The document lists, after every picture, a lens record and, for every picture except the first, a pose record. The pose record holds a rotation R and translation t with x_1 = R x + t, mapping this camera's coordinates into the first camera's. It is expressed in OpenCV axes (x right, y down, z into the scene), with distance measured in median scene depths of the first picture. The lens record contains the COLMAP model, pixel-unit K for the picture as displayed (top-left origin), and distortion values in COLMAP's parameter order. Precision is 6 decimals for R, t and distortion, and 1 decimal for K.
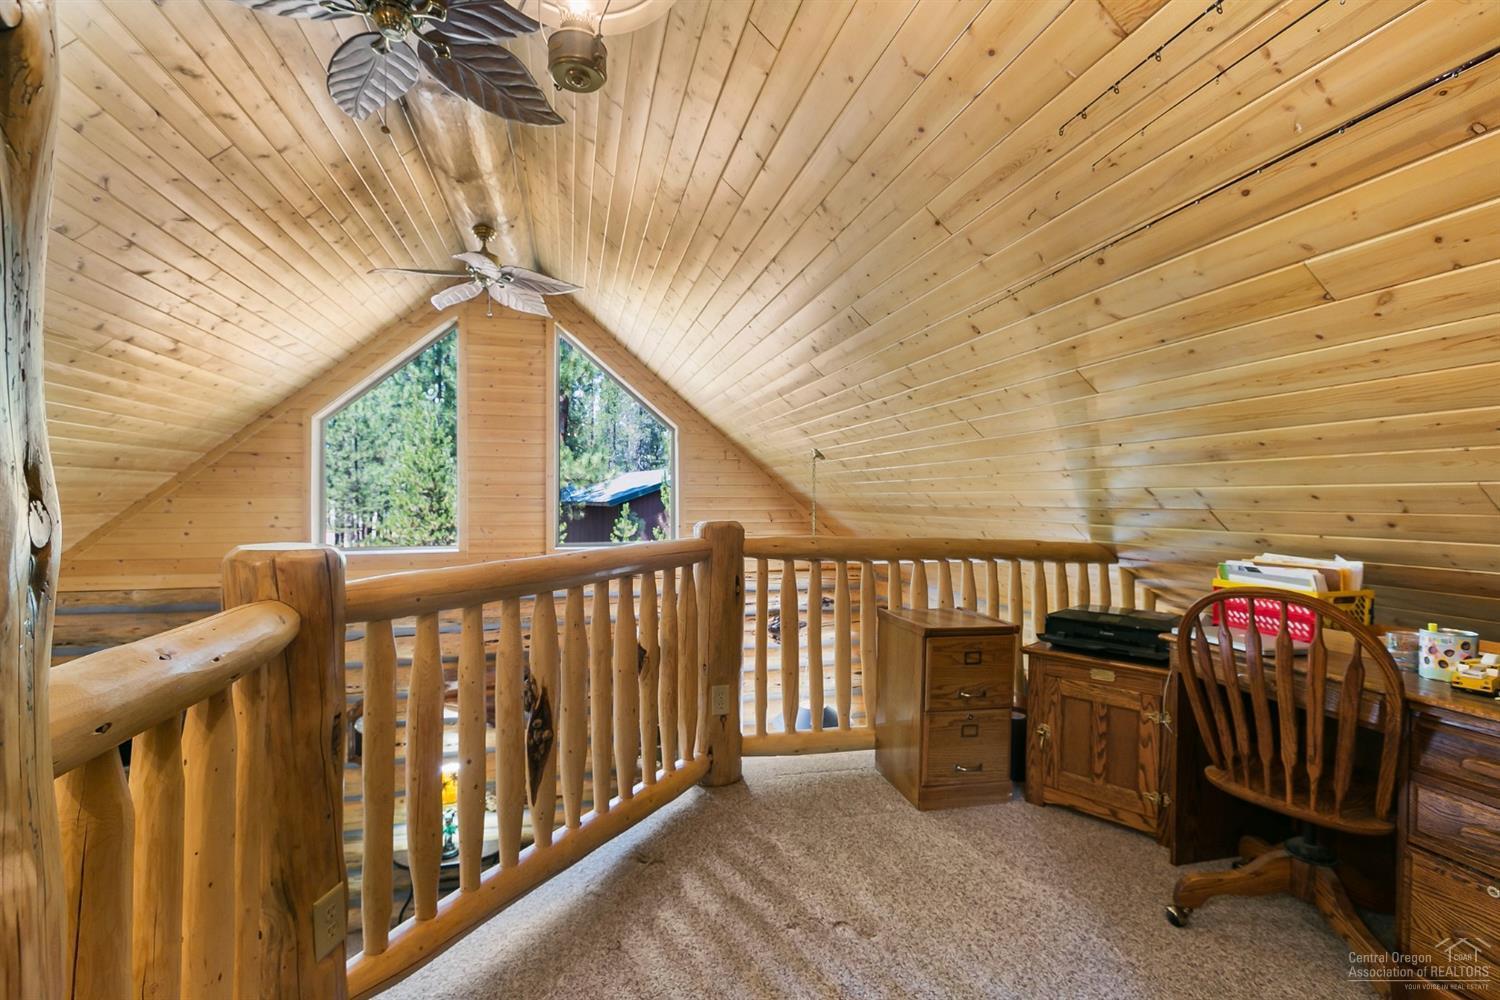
lens RADIAL K [[677.1, 0, 747.8], [0, 677.1, 506.0], [0, 0, 1]] dist [0.002527, 0.000754]
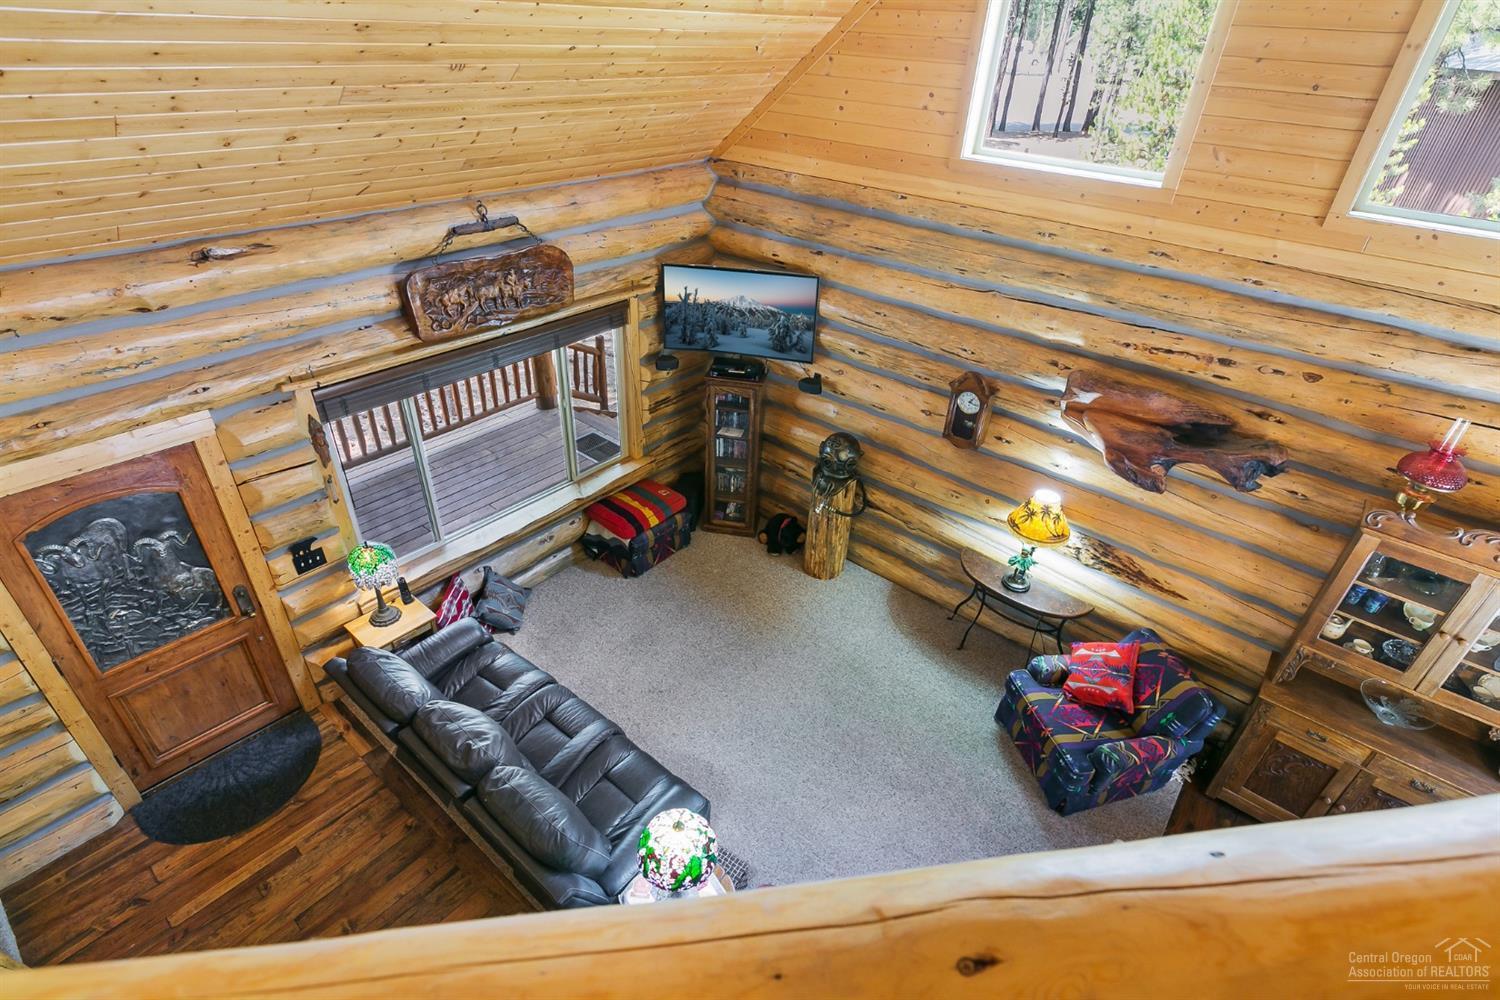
lens RADIAL K [[742.5, 0, 756.3], [0, 742.5, 499.3], [0, 0, 1]] dist [-0.003818, -0.002079]
pose [[0.581405, 0.465101, -0.667570, -0.058053], [-0.049478, 0.839192, 0.541579, -0.028463], [0.812109, -0.281847, 0.510922, 0.236057]]
